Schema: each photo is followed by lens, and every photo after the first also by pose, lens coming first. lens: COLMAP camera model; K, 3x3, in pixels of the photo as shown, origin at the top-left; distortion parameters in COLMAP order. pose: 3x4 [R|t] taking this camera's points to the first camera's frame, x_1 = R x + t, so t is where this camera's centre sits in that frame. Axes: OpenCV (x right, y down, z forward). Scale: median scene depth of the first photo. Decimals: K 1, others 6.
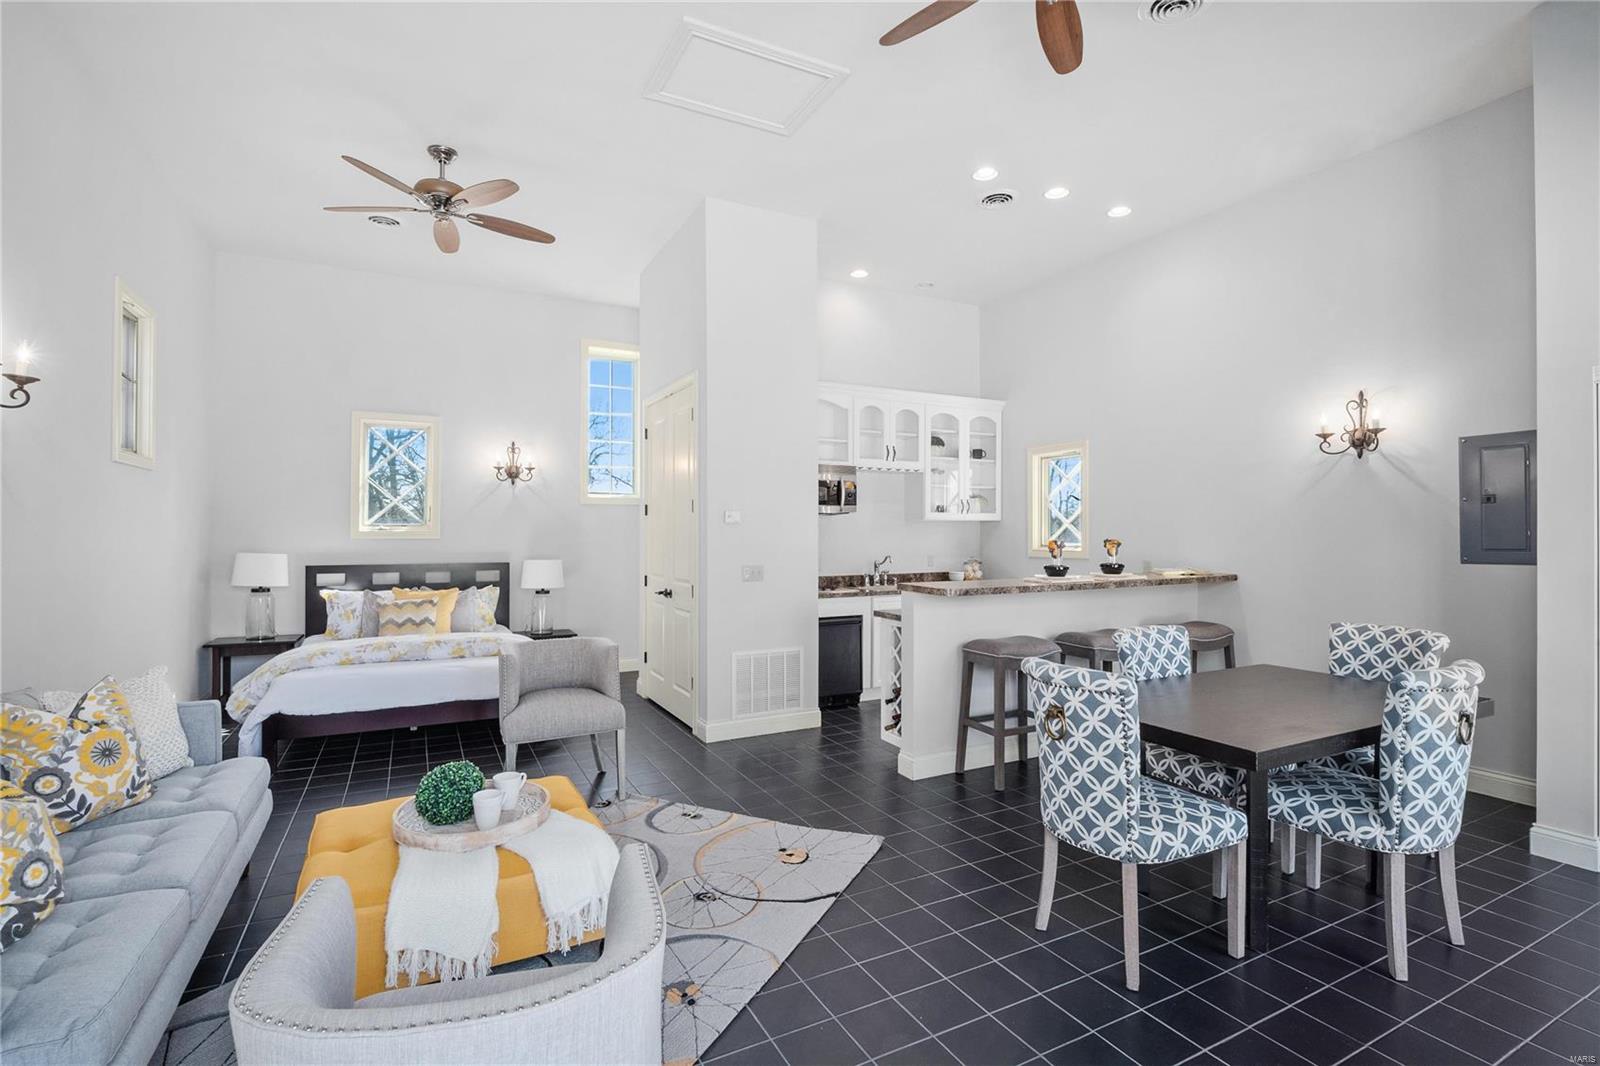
lens RADIAL K [[756.8, 0, 808.8], [0, 756.8, 527.9], [0, 0, 1]] dist [-0.014335, -0.000483]
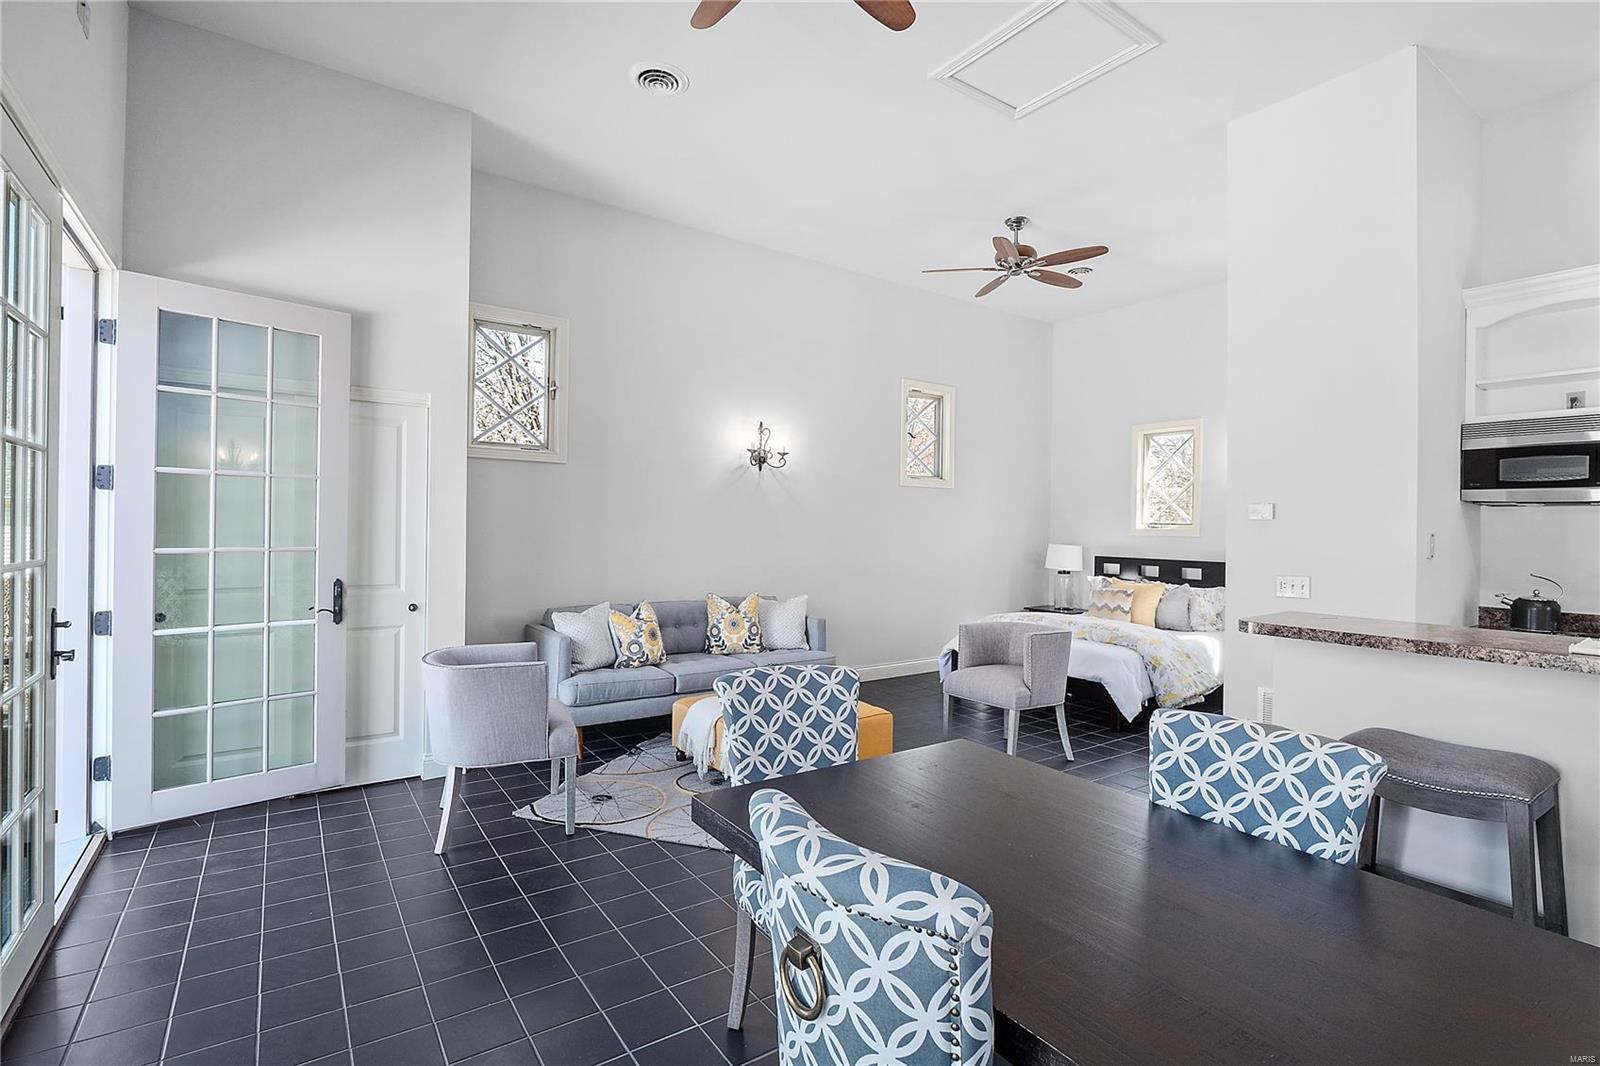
lens RADIAL K [[756.8, 0, 807.7], [0, 756.8, 530.5], [0, 0, 1]] dist [-0.014335, -0.000483]
pose [[0.118702, 0.008281, -0.992895, 0.636498], [-0.008586, 0.999936, 0.007313, 0.002811], [0.992893, 0.007657, 0.118765, 0.460668]]
